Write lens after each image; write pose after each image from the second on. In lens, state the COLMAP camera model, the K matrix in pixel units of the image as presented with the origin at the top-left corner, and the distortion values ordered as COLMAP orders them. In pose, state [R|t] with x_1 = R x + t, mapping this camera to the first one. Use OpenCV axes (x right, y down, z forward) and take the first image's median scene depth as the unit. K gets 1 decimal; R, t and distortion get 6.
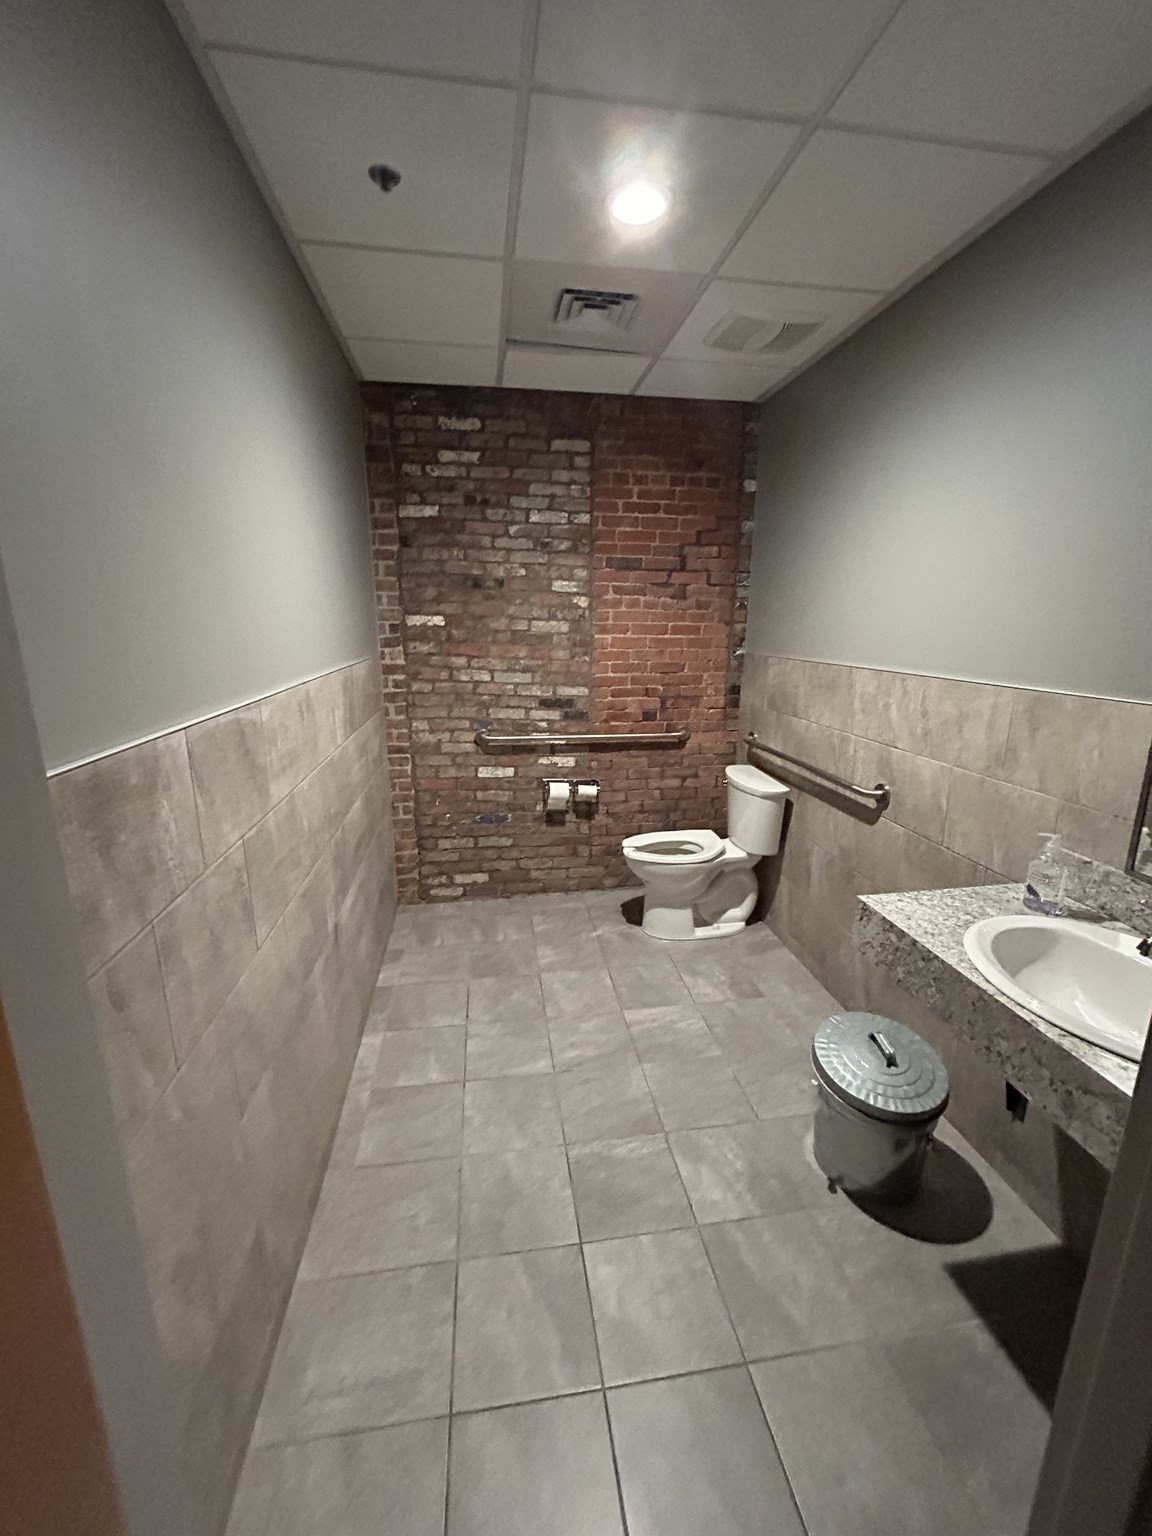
lens RADIAL K [[624.3, 0, 576.8], [0, 624.3, 767.2], [0, 0, 1]] dist [-0.009434, 0.005470]
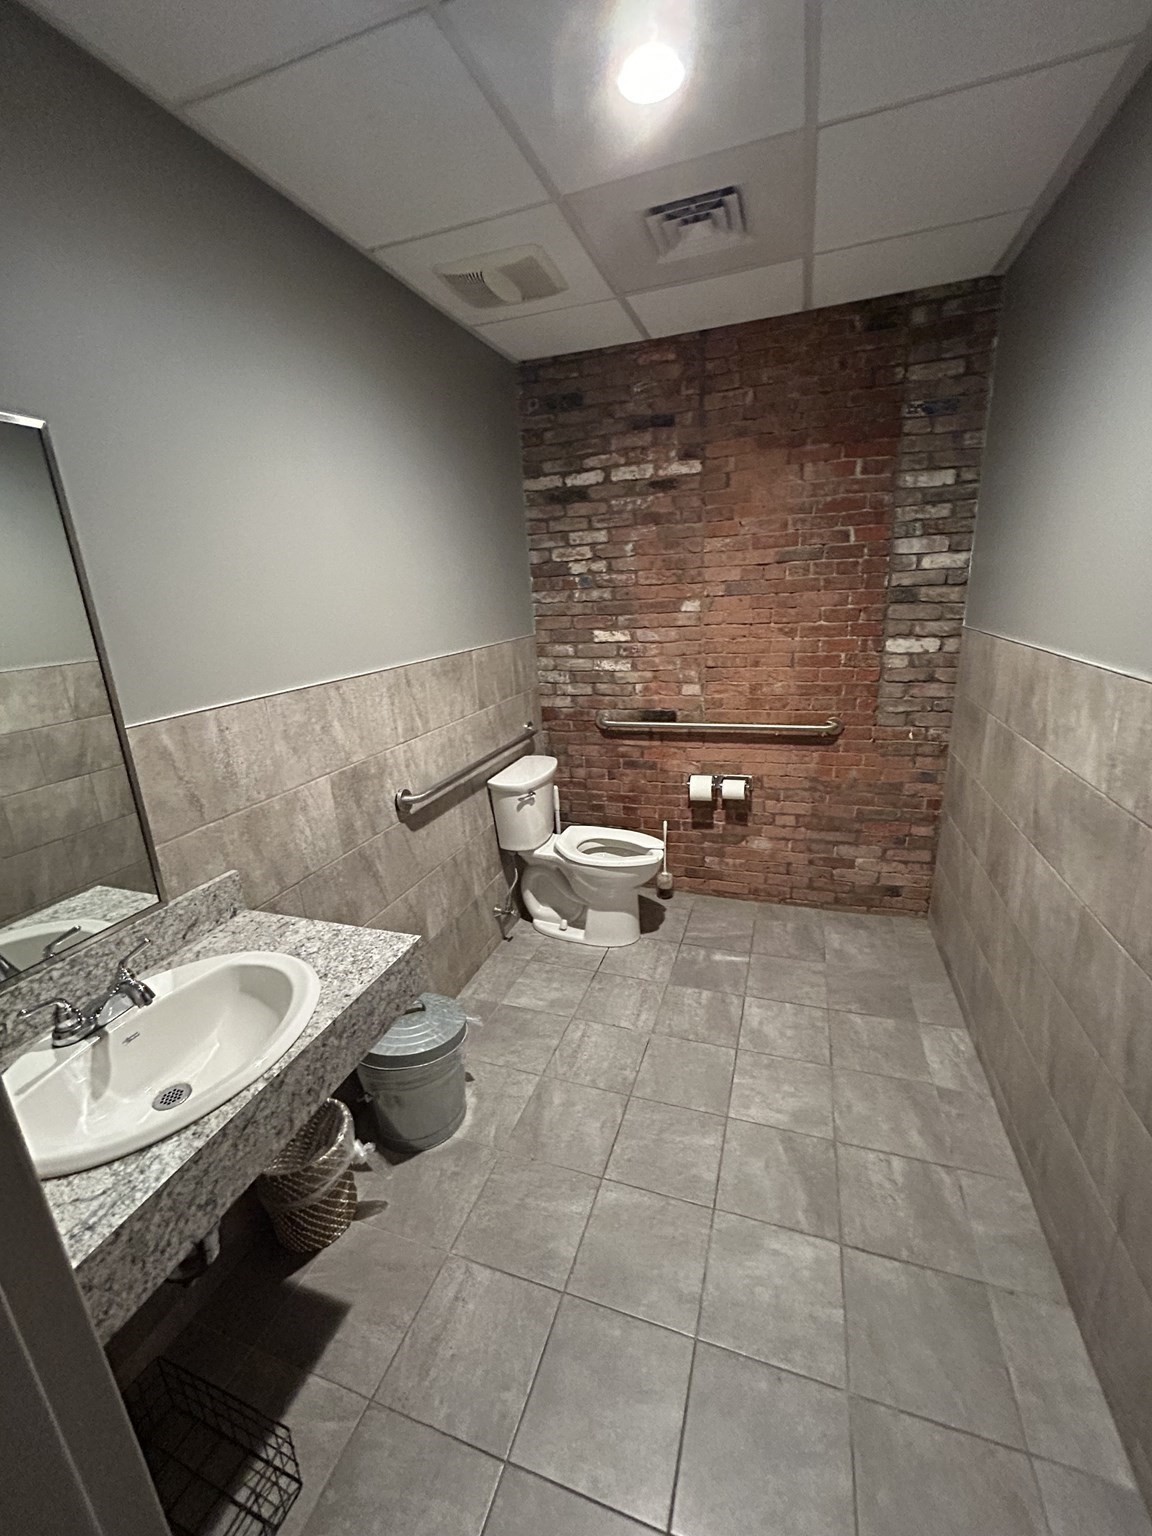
lens RADIAL K [[618.1, 0, 585.3], [0, 618.1, 773.7], [0, 0, 1]] dist [0.000299, -0.000114]
pose [[0.871942, 0.089830, -0.481299, 0.361163], [-0.067089, 0.995673, 0.064292, -0.035801], [0.484992, -0.023770, 0.874196, 0.176395]]
